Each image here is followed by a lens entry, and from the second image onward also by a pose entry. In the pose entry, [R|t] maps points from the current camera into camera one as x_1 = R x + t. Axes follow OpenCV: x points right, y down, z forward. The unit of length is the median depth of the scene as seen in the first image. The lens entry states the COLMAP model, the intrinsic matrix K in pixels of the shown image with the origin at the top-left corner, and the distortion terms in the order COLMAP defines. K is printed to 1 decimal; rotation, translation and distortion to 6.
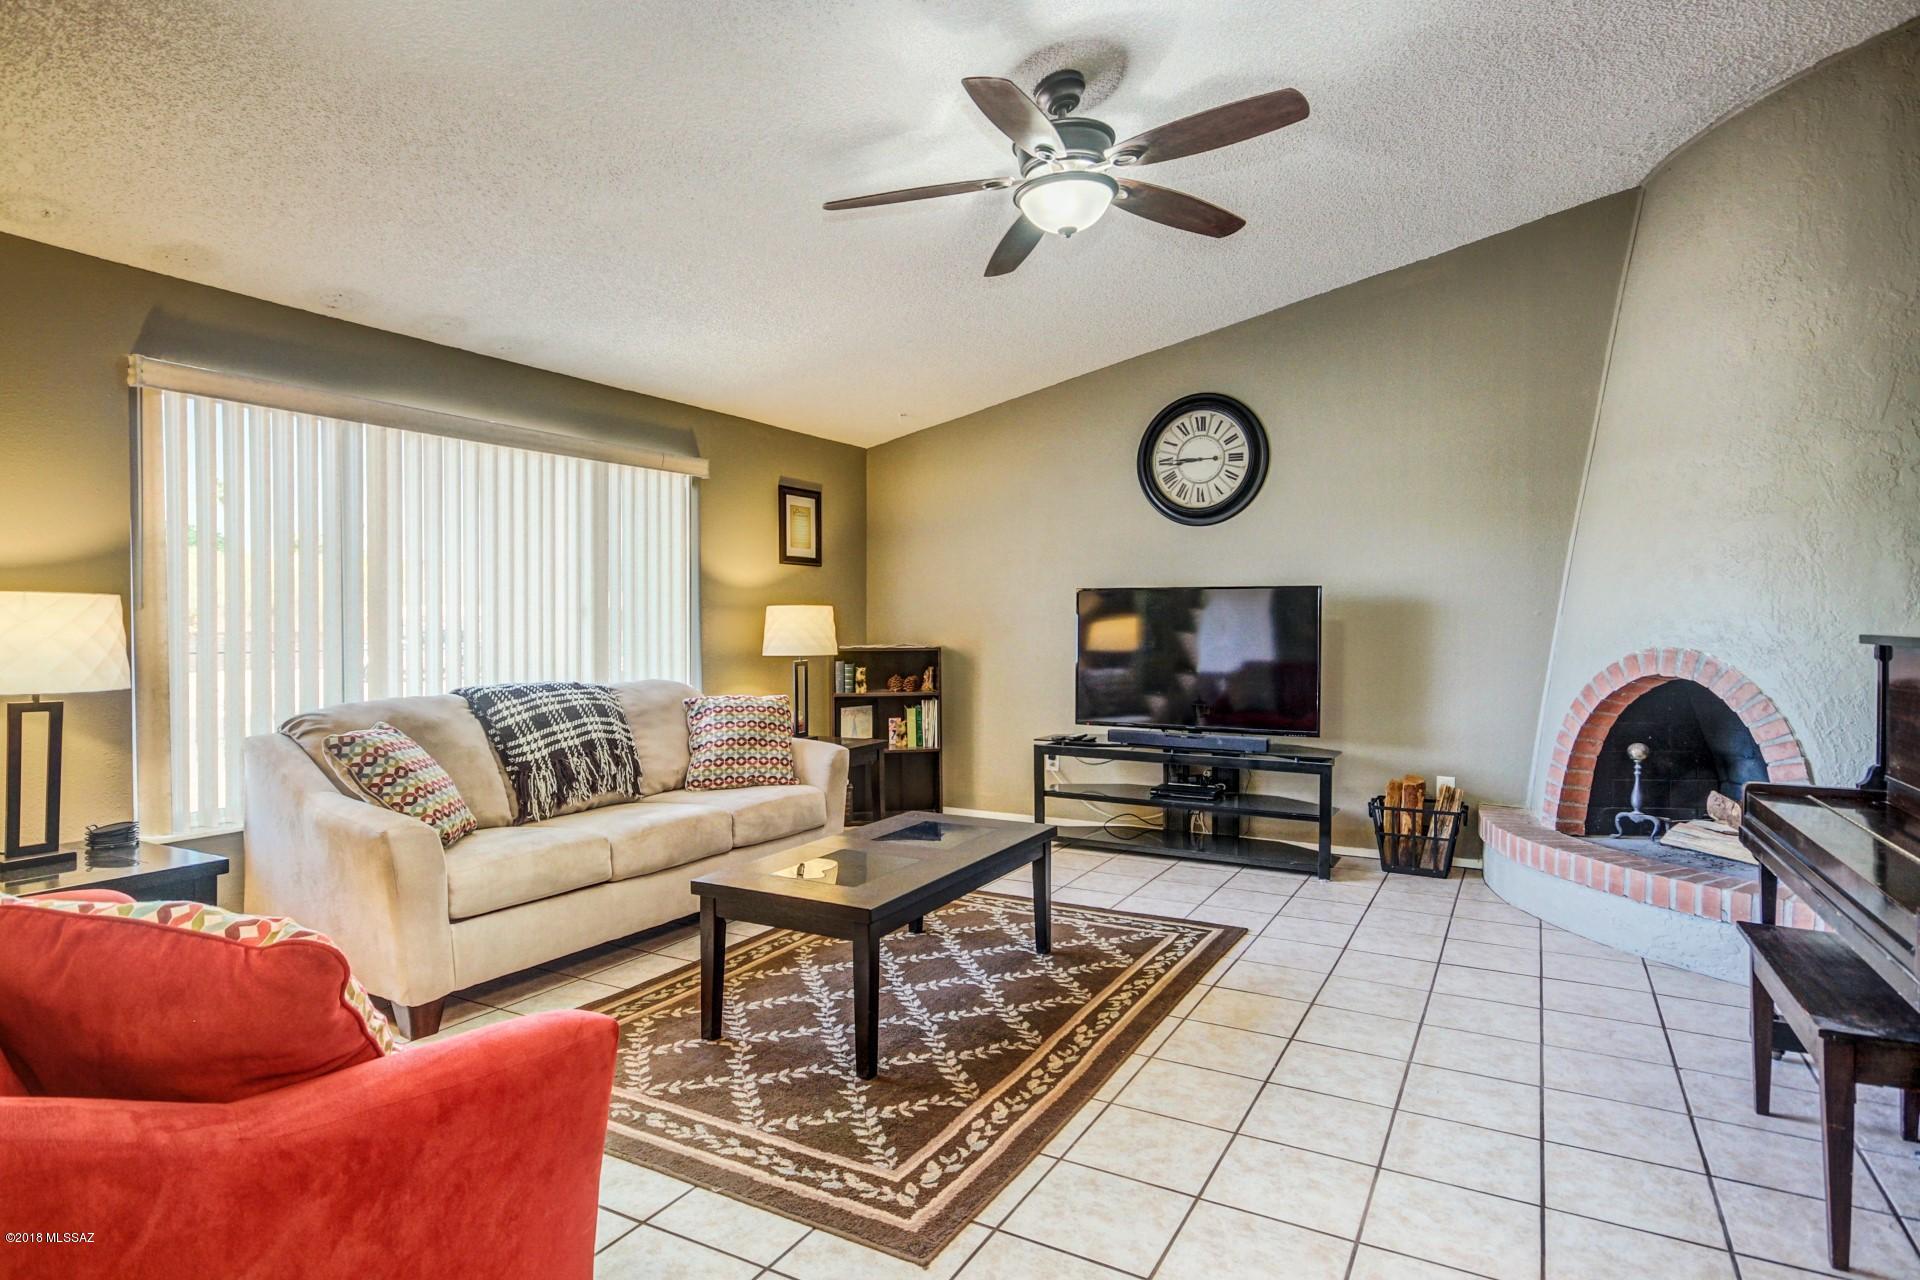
lens RADIAL K [[1036.0, 0, 948.8], [0, 1036.0, 646.8], [0, 0, 1]] dist [-0.012447, 0.021463]
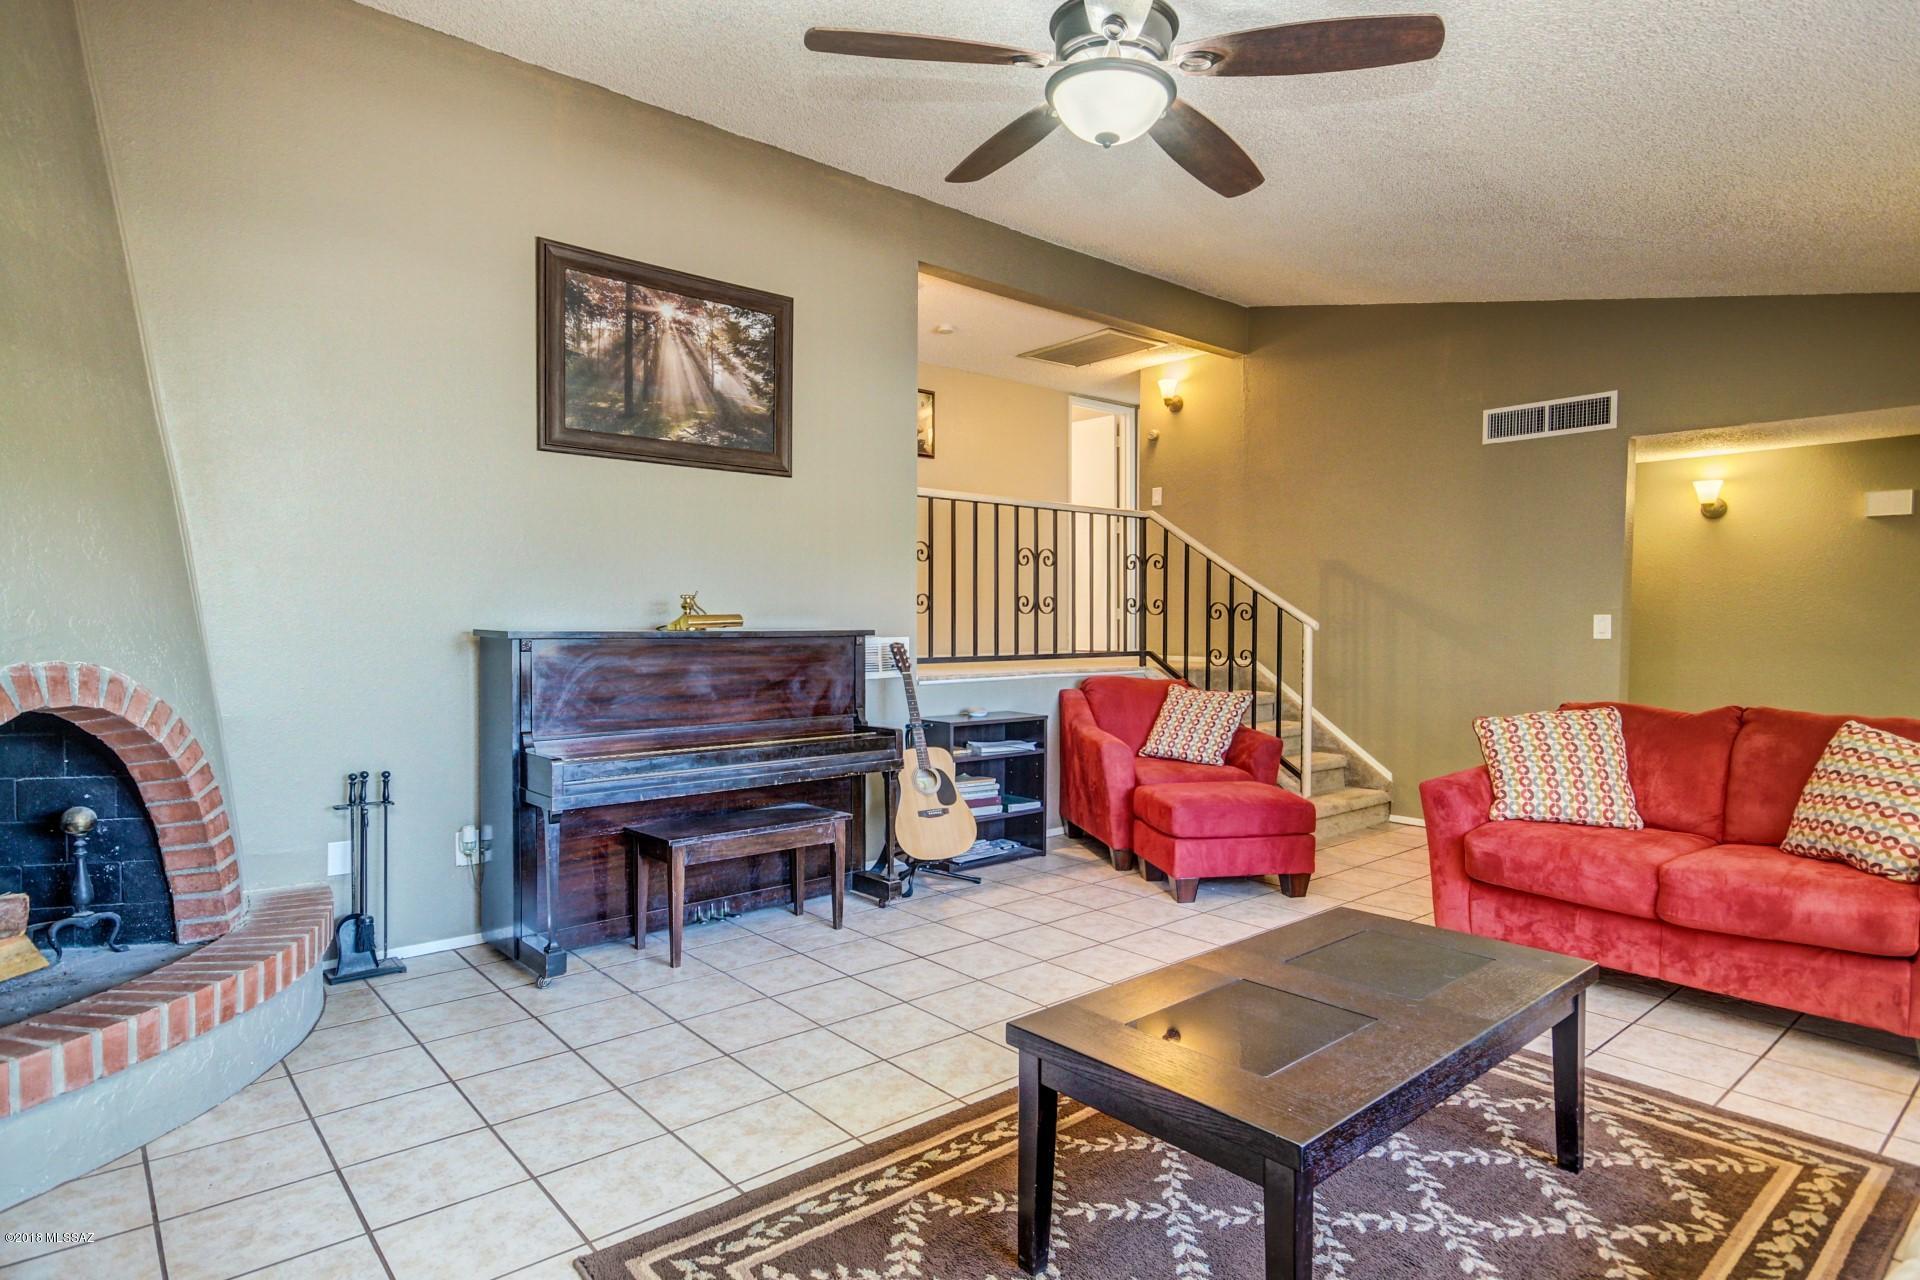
lens RADIAL K [[1036.0, 0, 948.8], [0, 1036.0, 646.8], [0, 0, 1]] dist [-0.012447, 0.021463]
pose [[-0.935740, -0.016920, 0.352285, -0.040187], [0.001627, 0.998631, 0.052286, -0.038103], [-0.352688, 0.049500, -0.934431, 1.256565]]
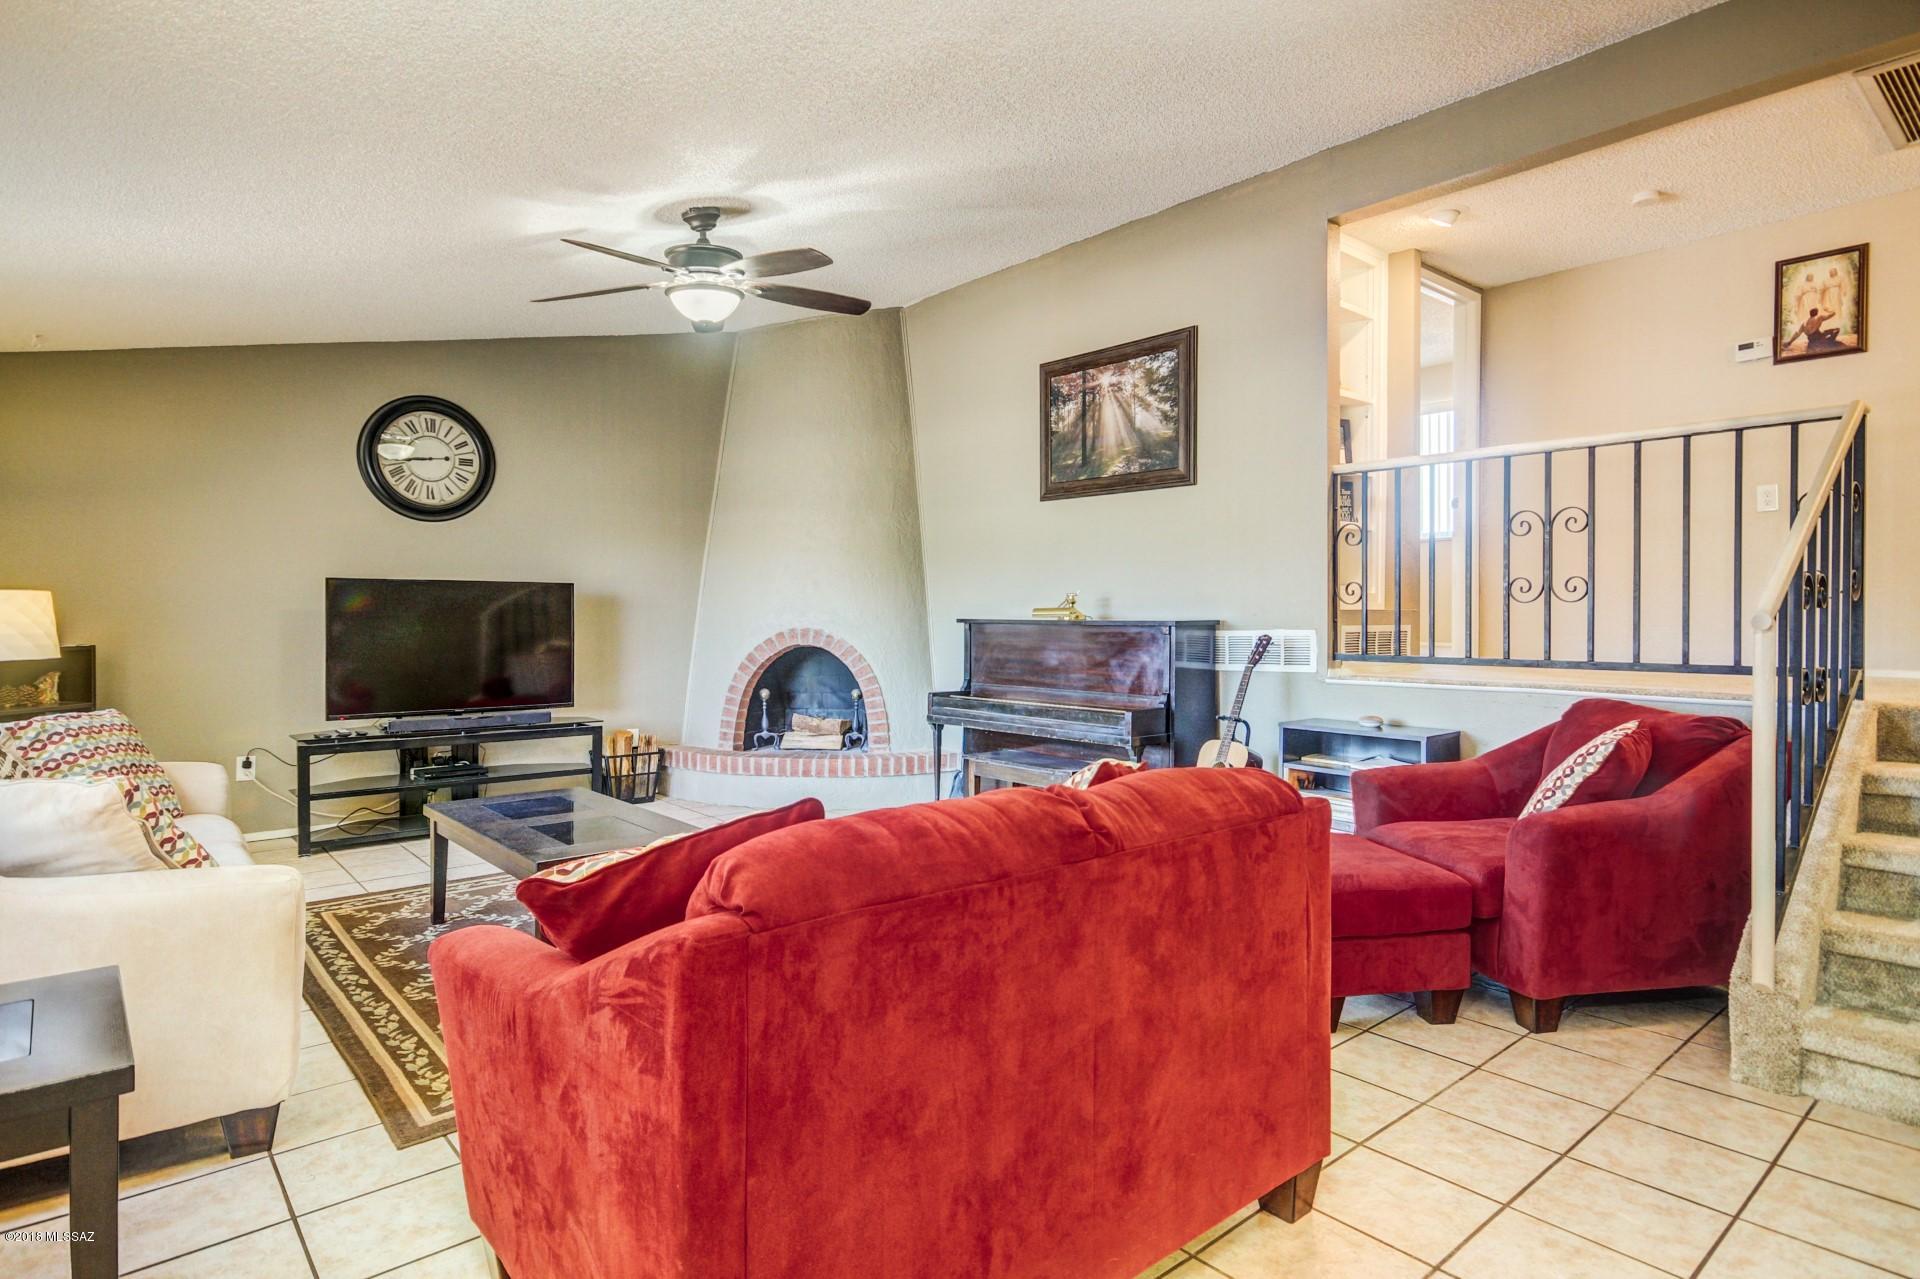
lens RADIAL K [[1034.3, 0, 986.1], [0, 1034.3, 613.5], [0, 0, 1]] dist [0.001004, 0.023894]
pose [[0.331916, -0.001323, 0.943308, -0.716055], [0.020850, 0.999765, -0.005934, -0.005928], [-0.943079, 0.021637, 0.331866, 0.144752]]
